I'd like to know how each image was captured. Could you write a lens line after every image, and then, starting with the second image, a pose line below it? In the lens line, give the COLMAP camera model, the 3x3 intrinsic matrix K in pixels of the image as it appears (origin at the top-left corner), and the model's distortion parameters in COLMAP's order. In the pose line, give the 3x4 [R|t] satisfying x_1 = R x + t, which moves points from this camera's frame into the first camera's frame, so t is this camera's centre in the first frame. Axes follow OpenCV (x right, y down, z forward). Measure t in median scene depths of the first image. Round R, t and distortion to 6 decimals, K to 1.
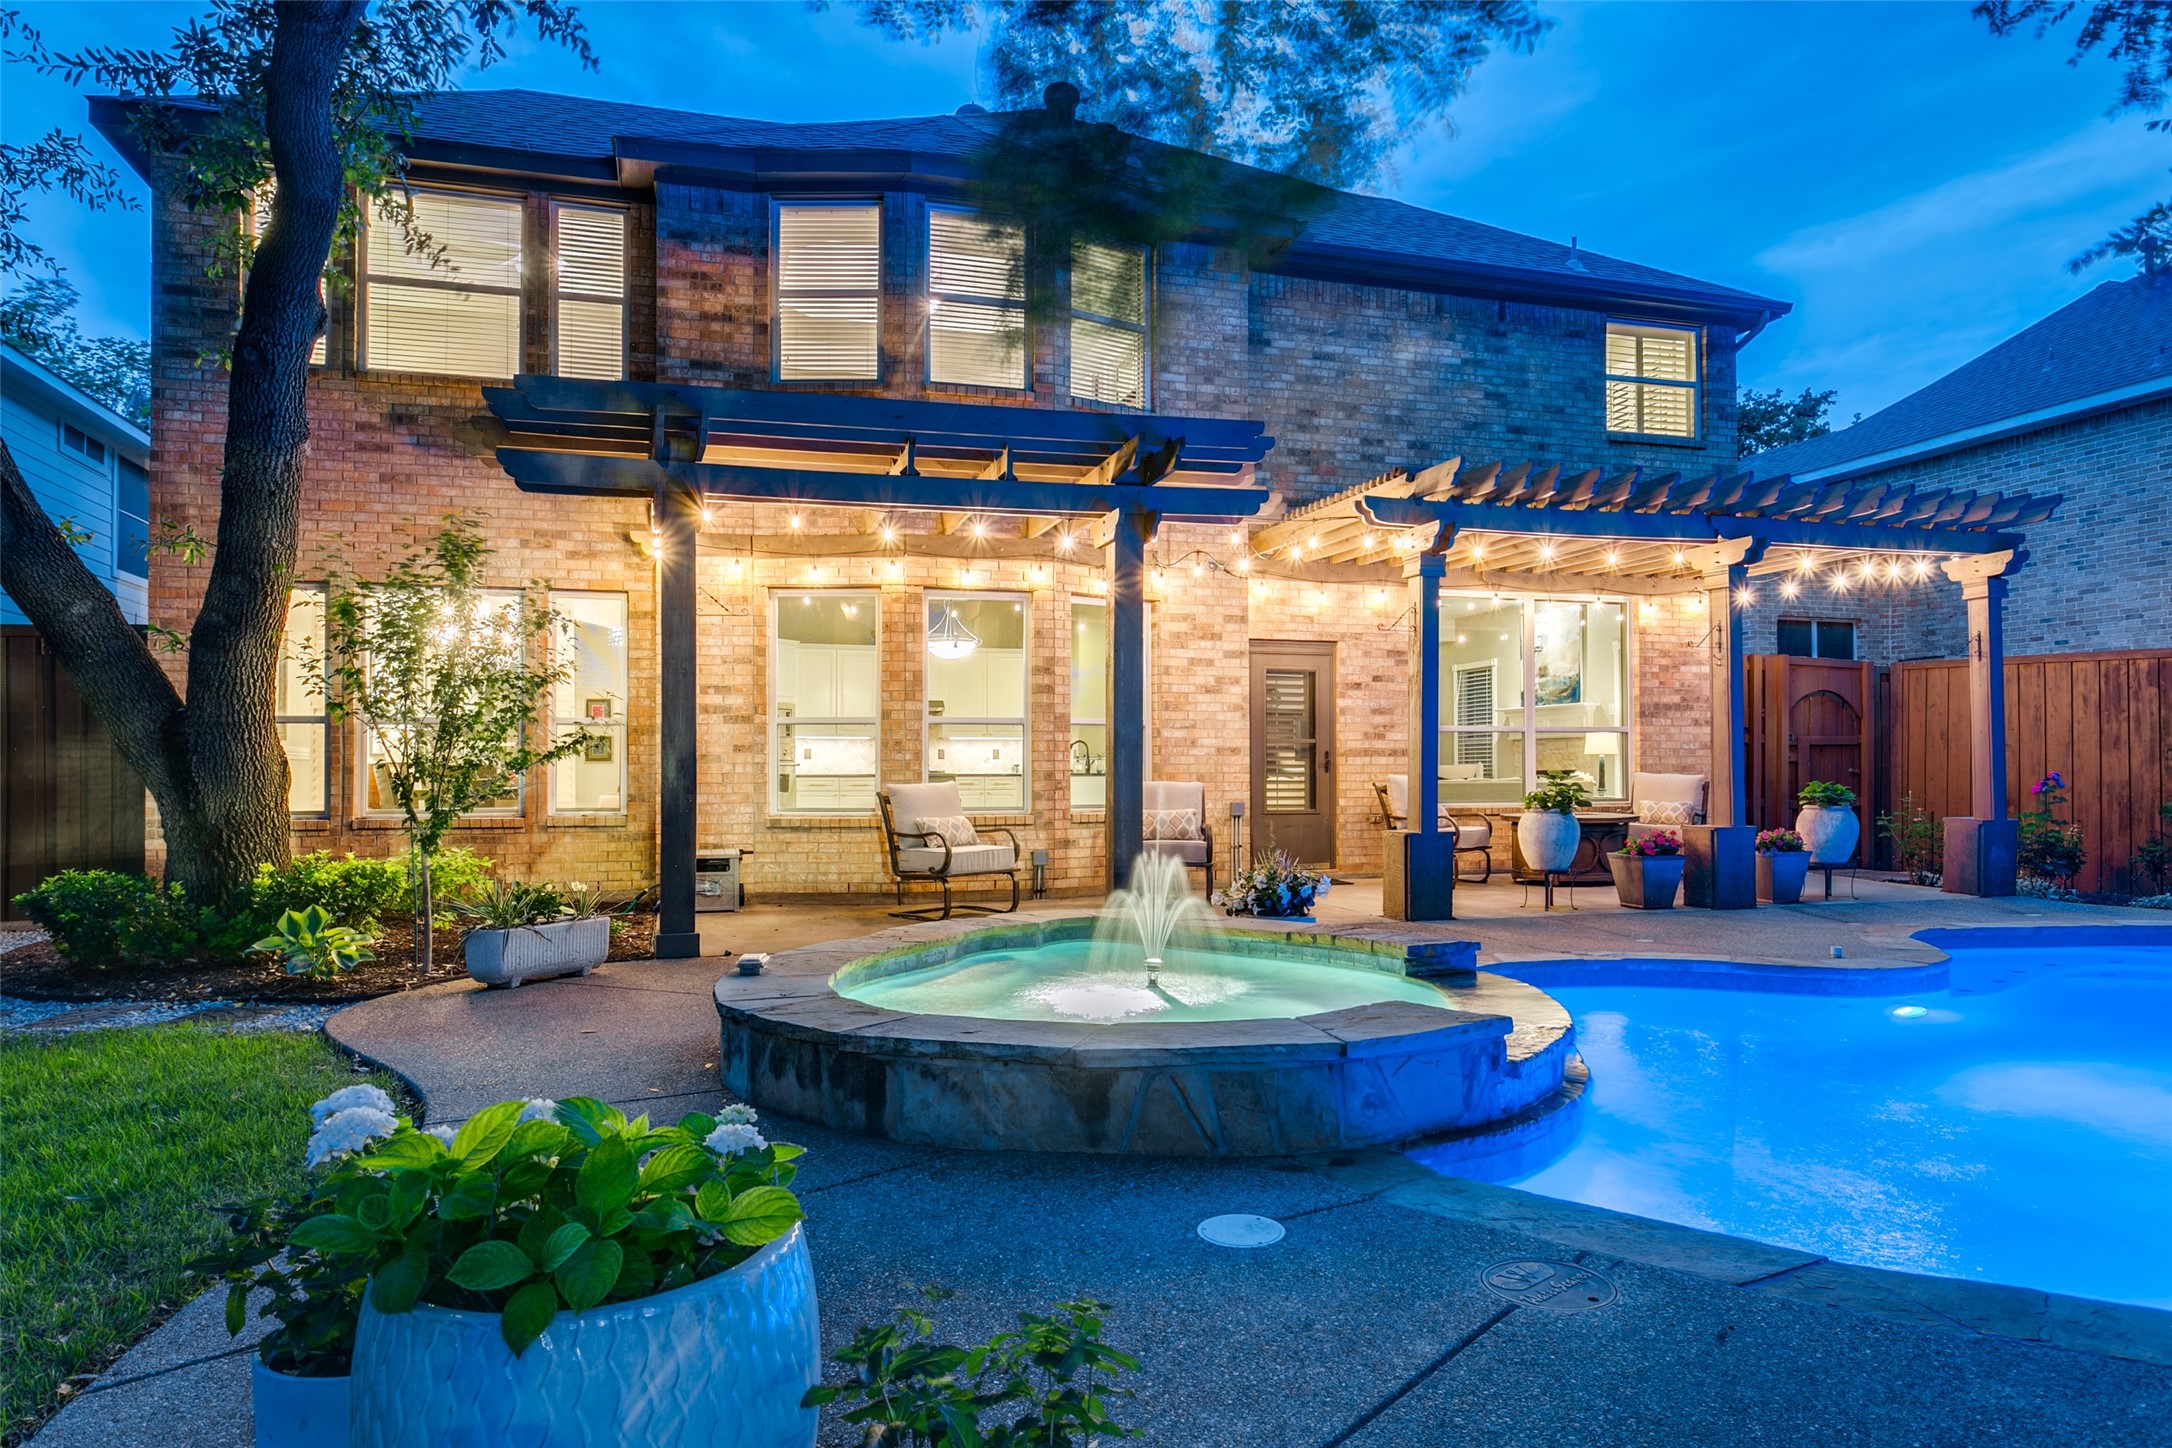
lens RADIAL K [[1392.0, 0, 1080.6], [0, 1392.0, 738.4], [0, 0, 1]] dist [0.000820, 0.000911]
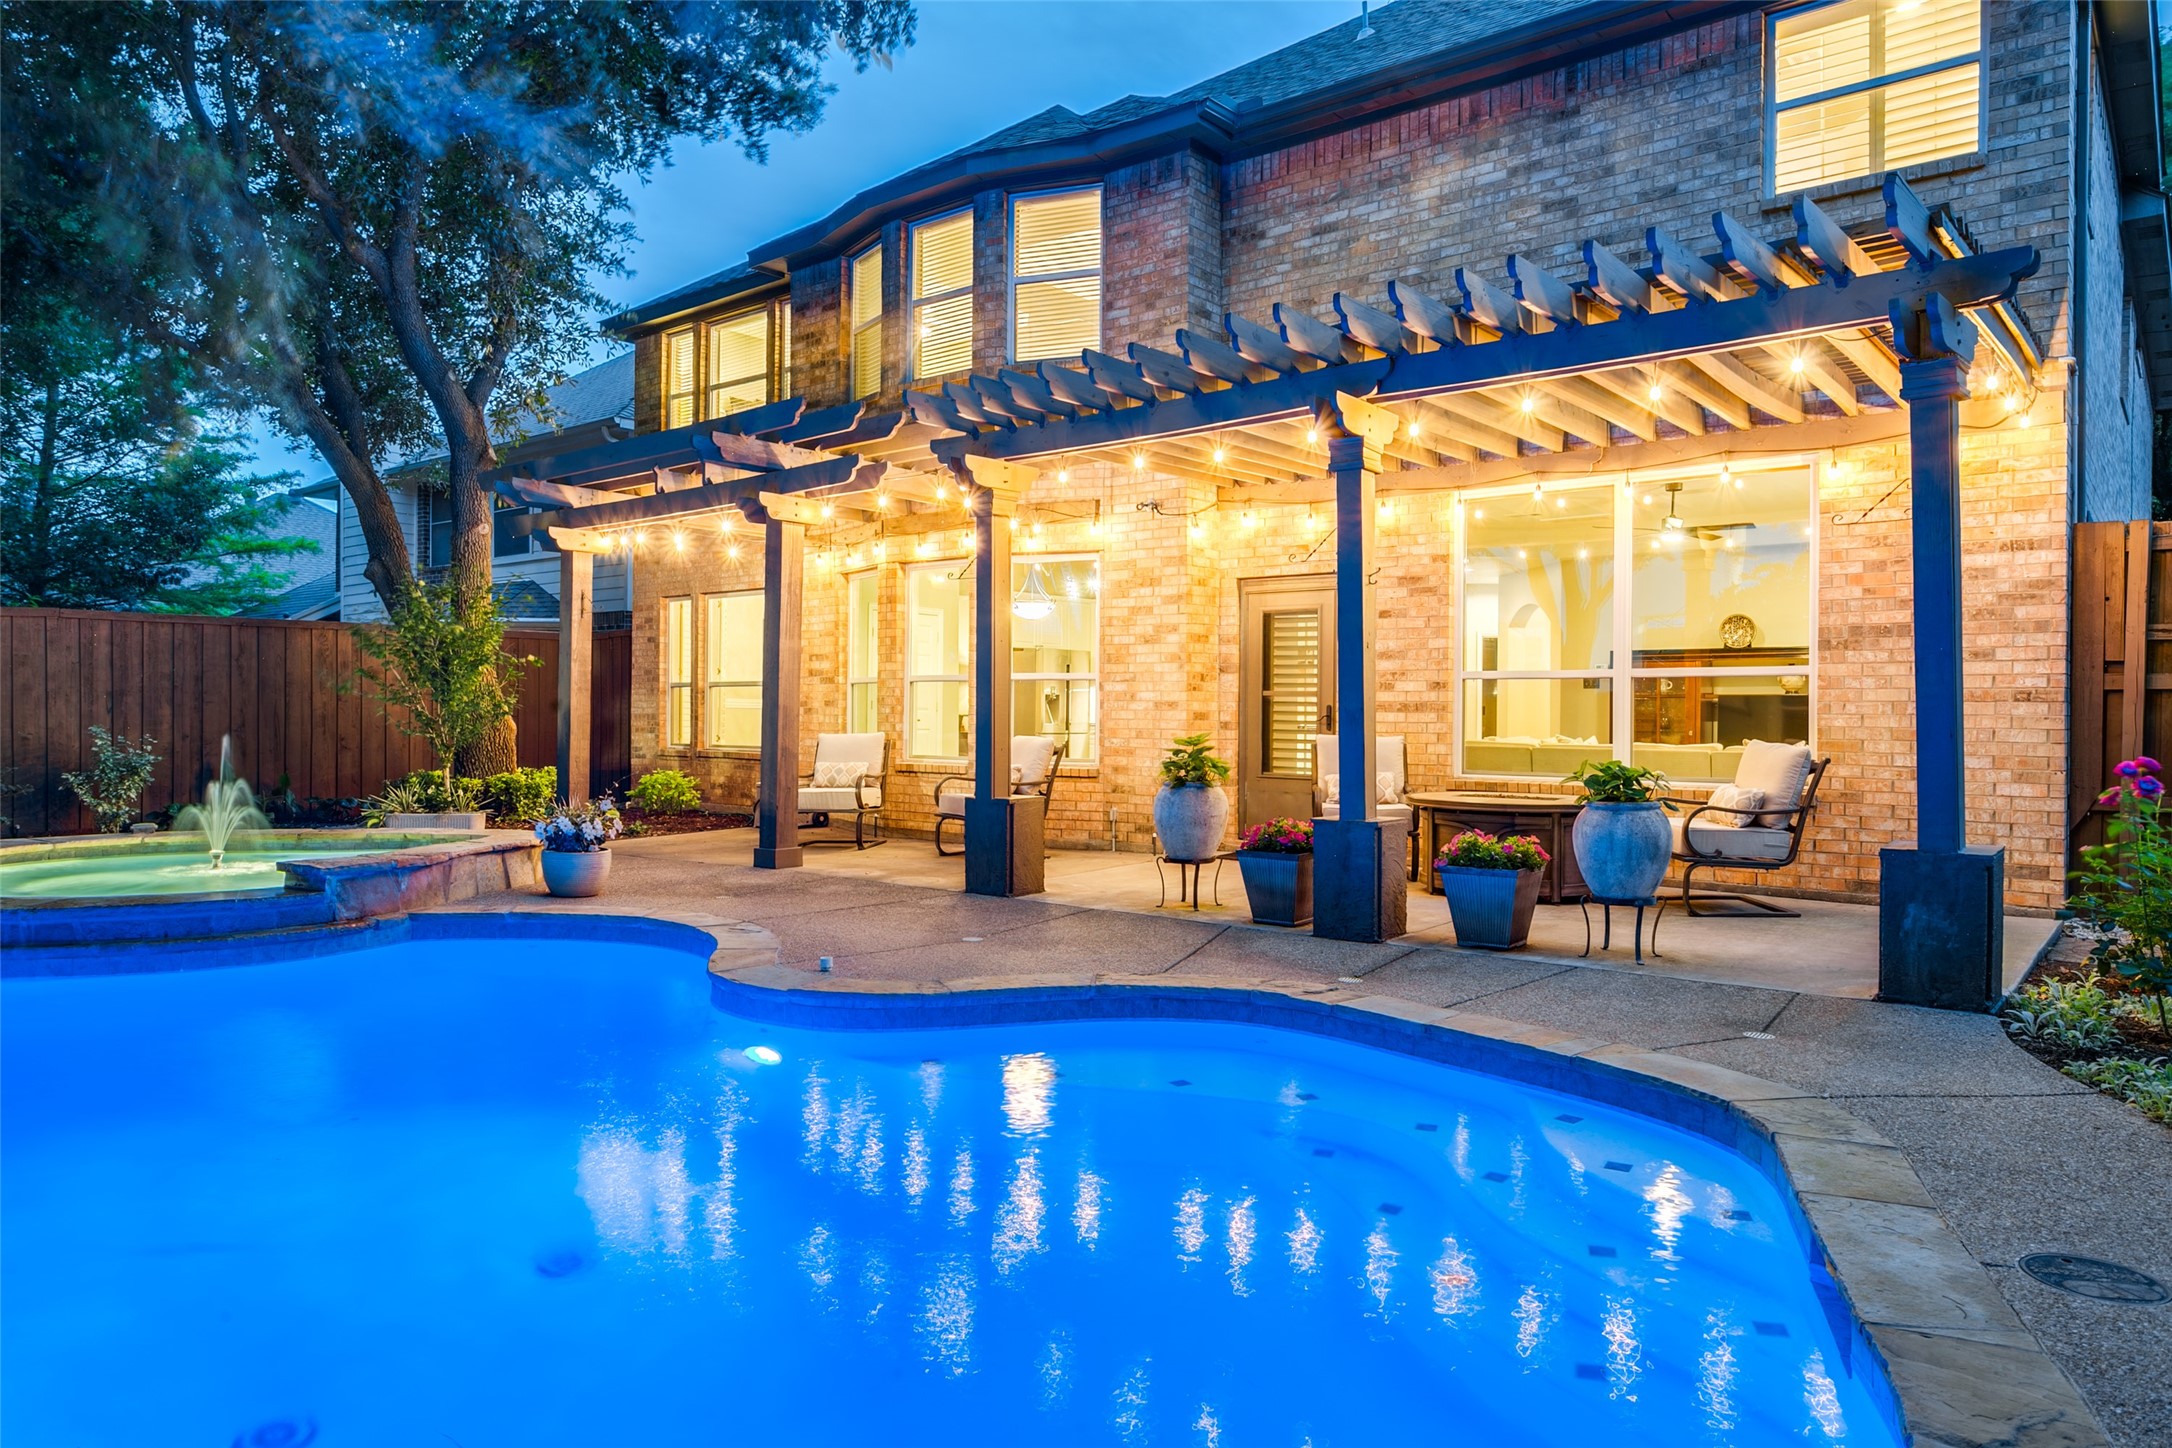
lens RADIAL K [[1392.0, 0, 1081.4], [0, 1392.0, 715.5], [0, 0, 1]] dist [0.000820, 0.000911]
pose [[0.545259, 0.006592, -0.838242, 0.795536], [0.008939, 0.999866, 0.013678, 0.002600], [0.838220, -0.014951, 0.545127, 0.423750]]
